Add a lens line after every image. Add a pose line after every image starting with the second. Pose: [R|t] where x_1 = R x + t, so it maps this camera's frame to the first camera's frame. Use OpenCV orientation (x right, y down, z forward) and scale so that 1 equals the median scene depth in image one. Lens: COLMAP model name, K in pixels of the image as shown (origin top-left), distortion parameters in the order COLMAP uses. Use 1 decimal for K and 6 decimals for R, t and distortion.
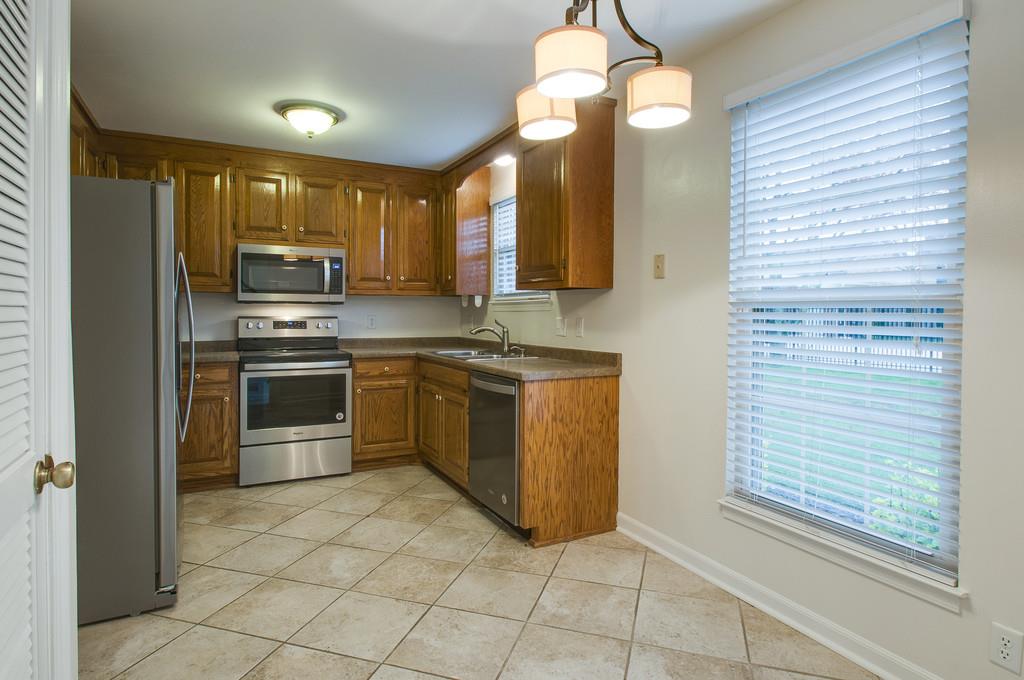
lens RADIAL K [[577.2, 0, 528.7], [0, 577.2, 315.6], [0, 0, 1]] dist [-0.003002, -0.003444]
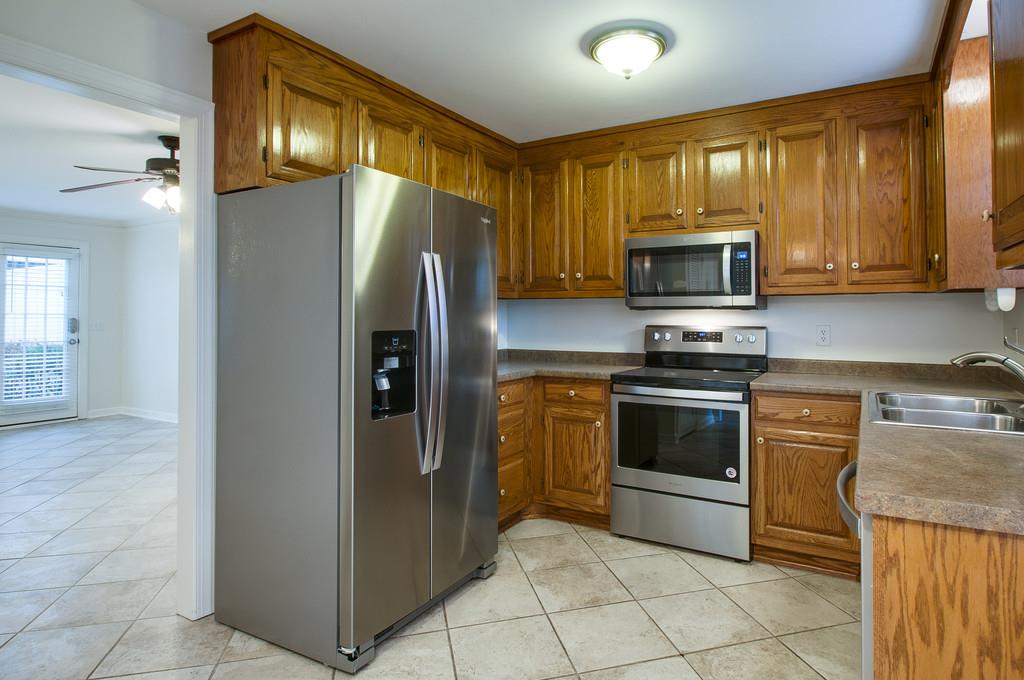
lens RADIAL K [[577.2, 0, 530.2], [0, 577.2, 303.8], [0, 0, 1]] dist [-0.003002, -0.003444]
pose [[0.524421, -0.021757, -0.851181, 0.134631], [-0.003633, 0.999607, -0.027790, -0.006242], [0.851451, 0.017666, 0.524136, 0.431070]]
